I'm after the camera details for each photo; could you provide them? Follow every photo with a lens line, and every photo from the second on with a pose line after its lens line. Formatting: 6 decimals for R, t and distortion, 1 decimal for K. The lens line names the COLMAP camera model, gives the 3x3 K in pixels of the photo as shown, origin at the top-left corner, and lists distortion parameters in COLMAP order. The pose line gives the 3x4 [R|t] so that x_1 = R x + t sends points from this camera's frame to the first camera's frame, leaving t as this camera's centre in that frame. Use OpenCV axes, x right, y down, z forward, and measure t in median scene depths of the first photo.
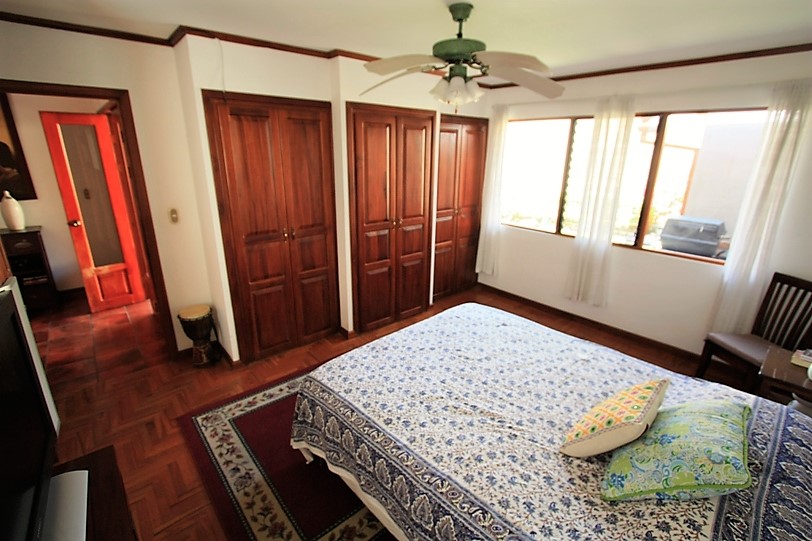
lens RADIAL K [[372.7, 0, 407.1], [0, 372.7, 262.3], [0, 0, 1]] dist [-0.000232, -0.000040]
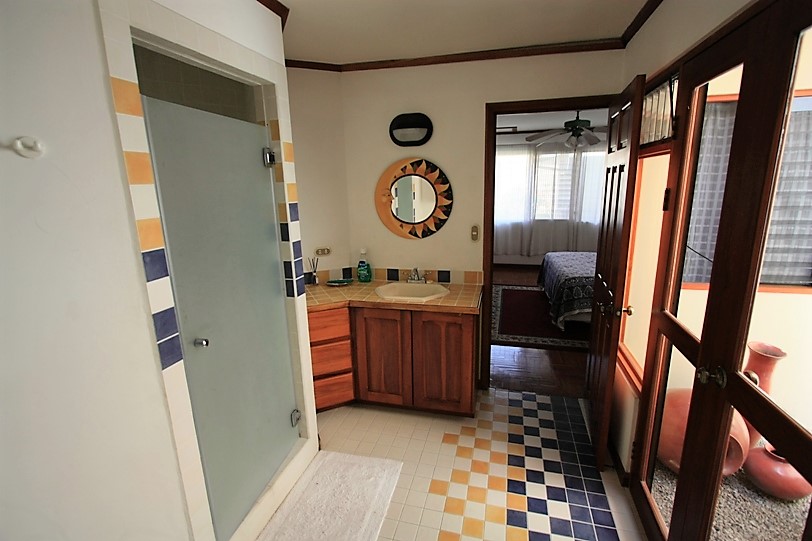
lens RADIAL K [[372.7, 0, 407.1], [0, 372.7, 262.3], [0, 0, 1]] dist [-0.000232, -0.000040]
pose [[0.829090, -0.141330, 0.540957, -1.828113], [0.185694, 0.982209, -0.027990, 0.100679], [-0.527377, 0.123658, 0.840584, -0.203883]]
